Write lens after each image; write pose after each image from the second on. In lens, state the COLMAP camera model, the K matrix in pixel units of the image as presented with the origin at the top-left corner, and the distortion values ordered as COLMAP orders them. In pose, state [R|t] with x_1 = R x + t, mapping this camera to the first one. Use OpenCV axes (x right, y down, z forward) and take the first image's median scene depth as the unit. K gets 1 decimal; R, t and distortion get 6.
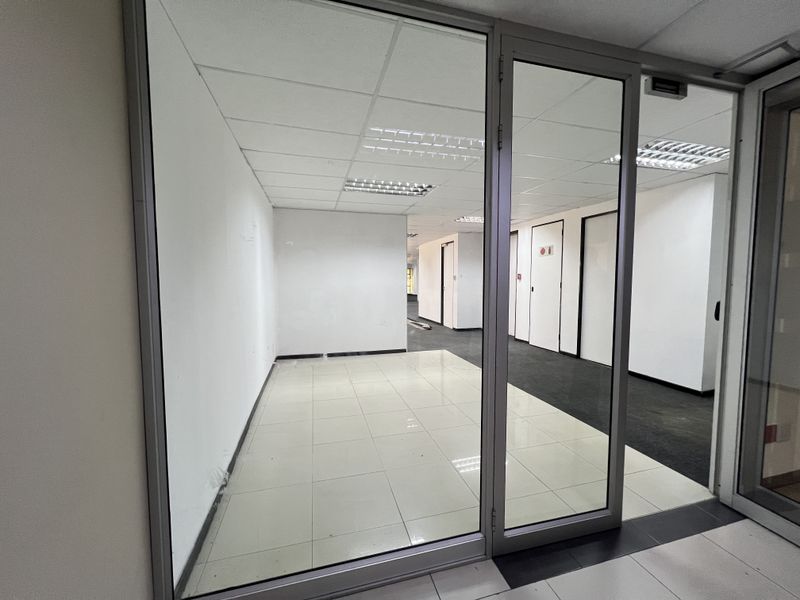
lens RADIAL K [[320.6, 0, 398.8], [0, 320.6, 299.3], [0, 0, 1]] dist [0.000726, 0.000465]
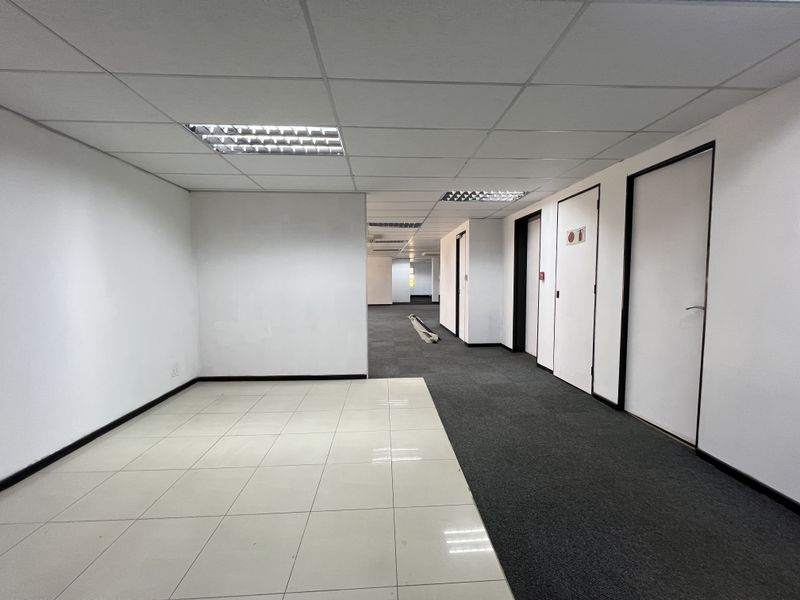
lens RADIAL K [[320.6, 0, 398.8], [0, 320.6, 299.3], [0, 0, 1]] dist [0.000726, 0.000465]
pose [[0.976990, 0.009219, -0.213084, 0.251037], [-0.009172, 0.999957, 0.001212, -0.020363], [0.213086, 0.000770, 0.977033, 0.289128]]
